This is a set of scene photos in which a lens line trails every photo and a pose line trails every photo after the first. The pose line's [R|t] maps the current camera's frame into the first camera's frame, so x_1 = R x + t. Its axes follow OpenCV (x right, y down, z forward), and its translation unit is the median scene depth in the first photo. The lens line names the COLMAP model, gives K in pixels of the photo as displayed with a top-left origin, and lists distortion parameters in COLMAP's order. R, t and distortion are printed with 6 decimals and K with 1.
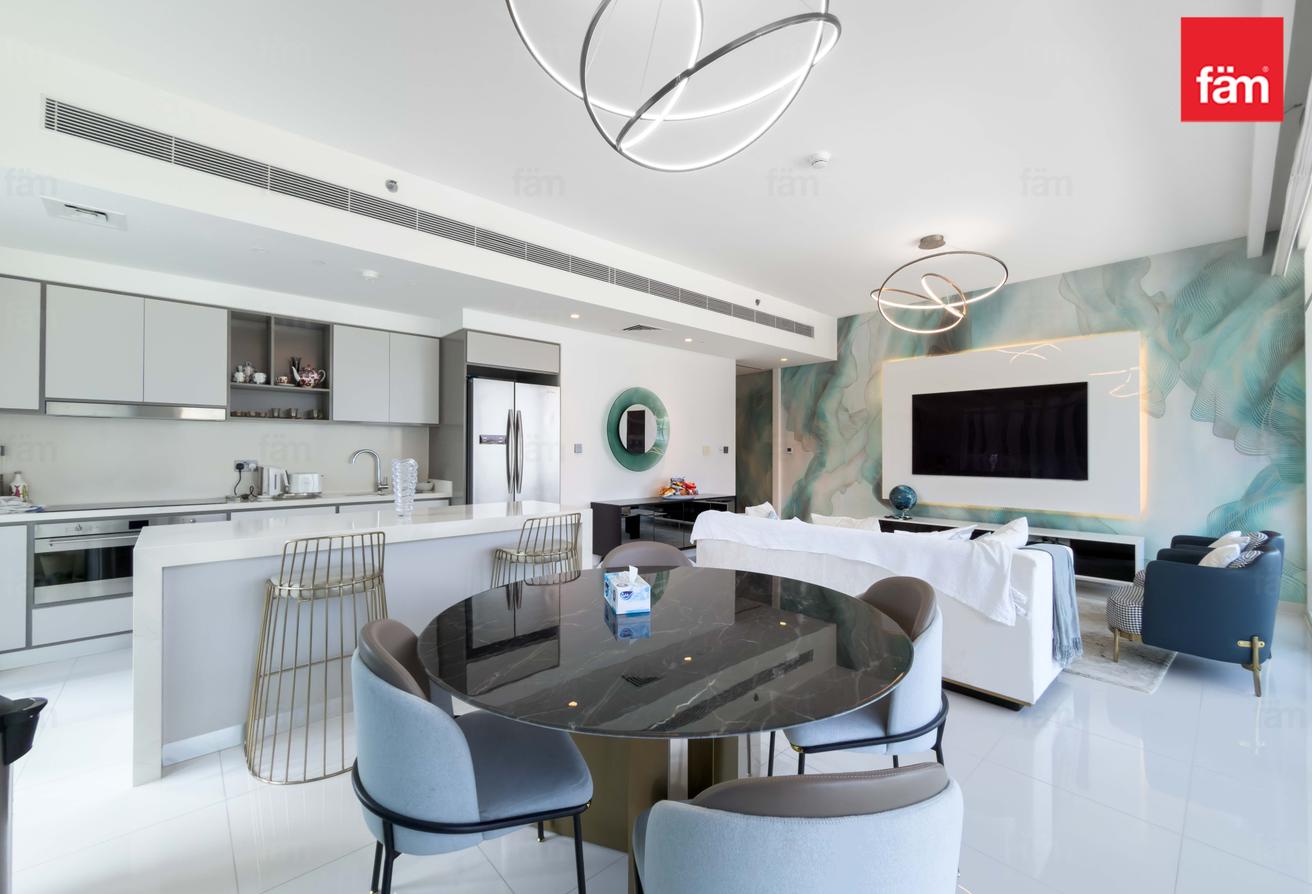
lens RADIAL K [[526.3, 0, 649.4], [0, 526.3, 441.9], [0, 0, 1]] dist [0.001461, -0.000759]
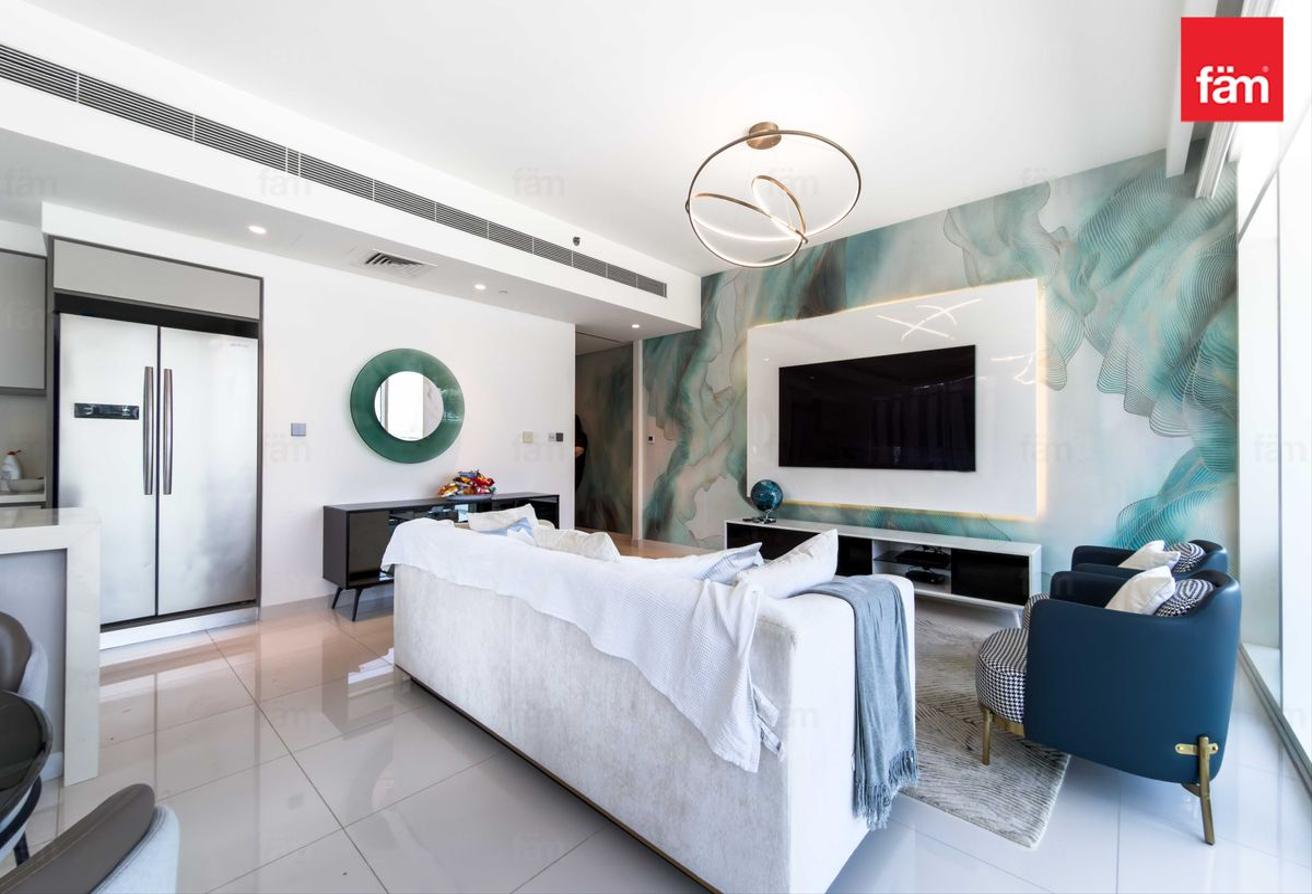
lens RADIAL K [[526.3, 0, 645.5], [0, 526.3, 441.9], [0, 0, 1]] dist [0.001461, -0.000759]
pose [[0.995593, 0.001081, 0.093772, 0.298308], [-0.001293, 0.999997, 0.002203, 0.030705], [-0.093769, -0.002314, 0.995591, 0.295202]]
